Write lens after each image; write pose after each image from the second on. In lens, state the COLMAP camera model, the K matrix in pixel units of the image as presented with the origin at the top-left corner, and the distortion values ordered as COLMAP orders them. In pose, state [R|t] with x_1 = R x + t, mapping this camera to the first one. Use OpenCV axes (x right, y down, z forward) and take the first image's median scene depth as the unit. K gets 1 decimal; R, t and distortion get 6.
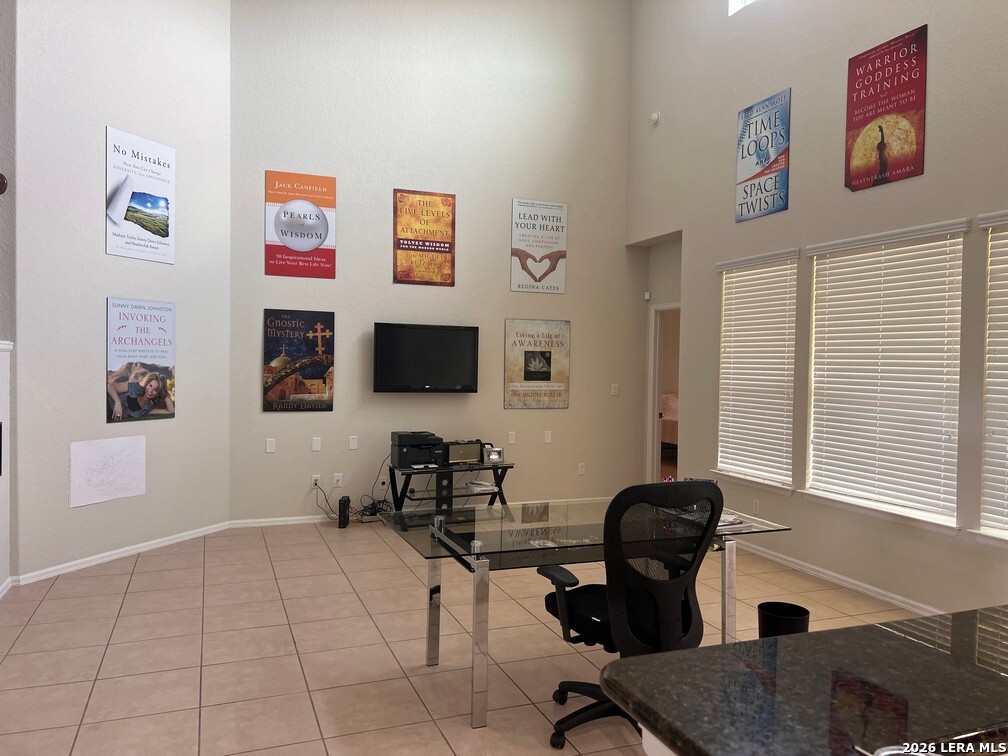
lens RADIAL K [[752.0, 0, 501.0], [0, 752.0, 379.8], [0, 0, 1]] dist [0.084479, -0.111250]
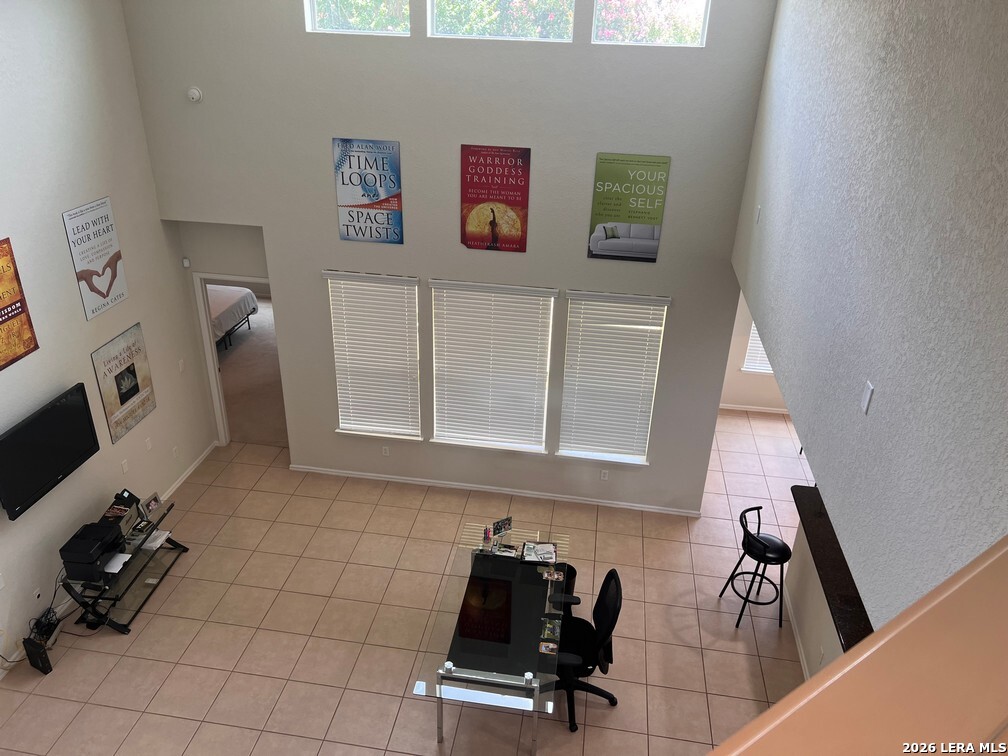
lens RADIAL K [[752.0, 0, 498.6], [0, 752.0, 384.9], [0, 0, 1]] dist [0.084479, -0.111250]
pose [[0.501455, -0.397907, 0.768253, -0.522237], [0.003461, 0.888881, 0.458125, -0.527076], [-0.865177, -0.227070, 0.447111, 0.243616]]
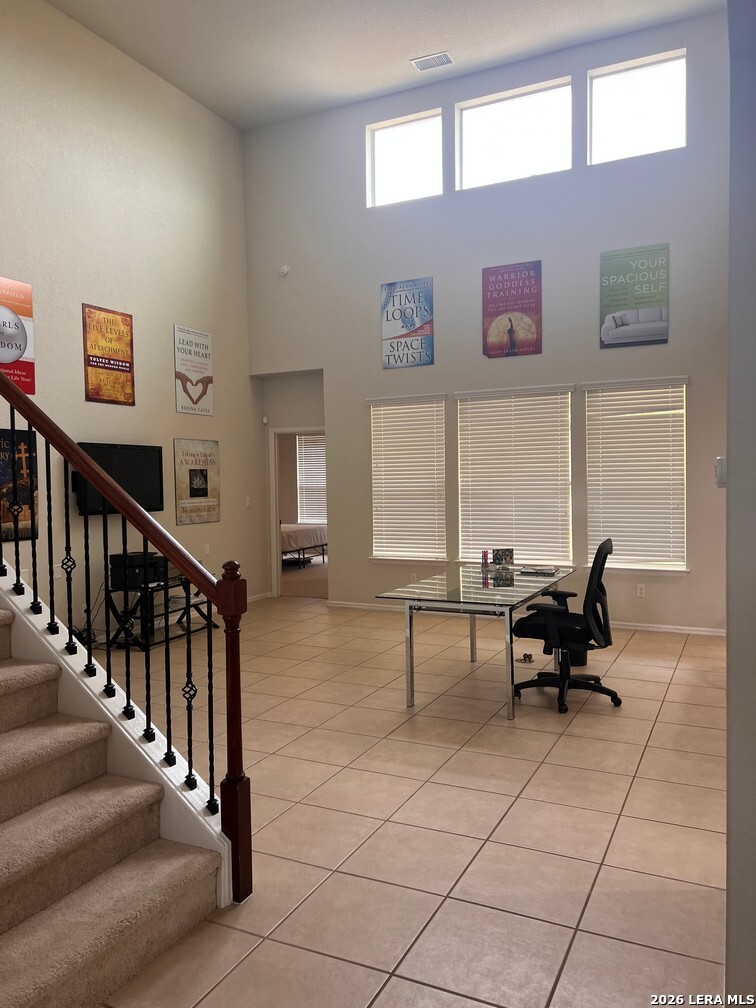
lens RADIAL K [[752.0, 0, 386.0], [0, 752.0, 503.8], [0, 0, 1]] dist [0.084479, -0.111250]
pose [[0.729679, -0.053286, 0.681711, -0.591907], [0.046724, 0.998514, 0.028037, -0.008199], [-0.682192, 0.011394, 0.731084, 0.039775]]
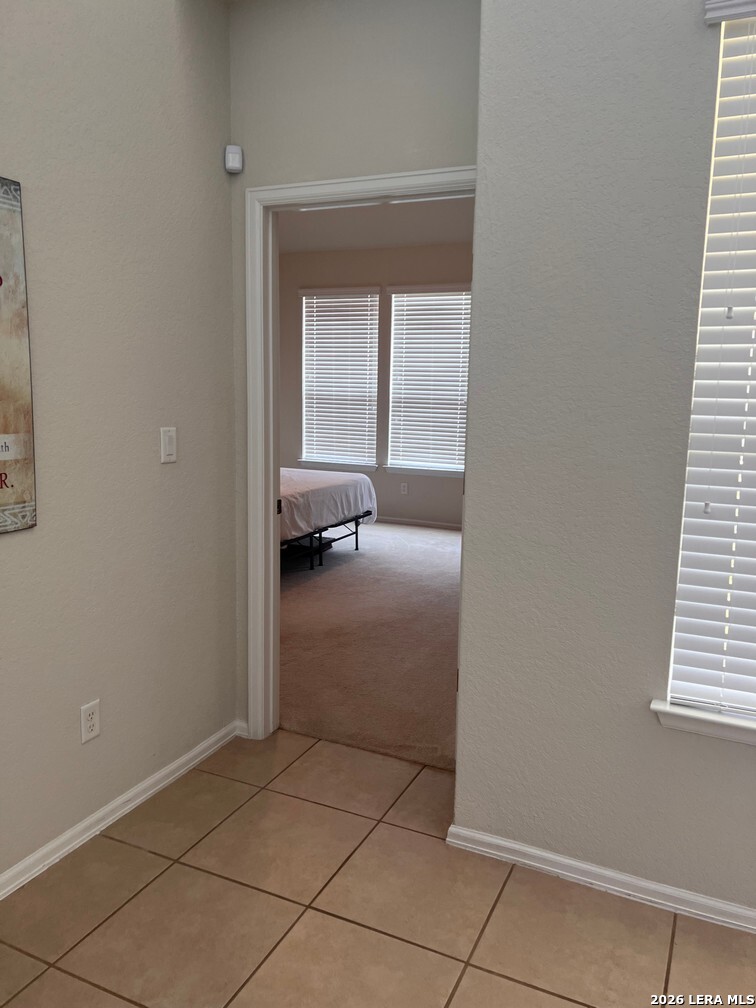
lens RADIAL K [[752.0, 0, 383.3], [0, 752.0, 502.1], [0, 0, 1]] dist [0.084479, -0.111250]
pose [[0.721765, -0.109006, 0.683501, -0.007108], [0.012312, 0.989386, 0.144789, -0.010466], [-0.692029, -0.096088, 0.715446, 0.888629]]
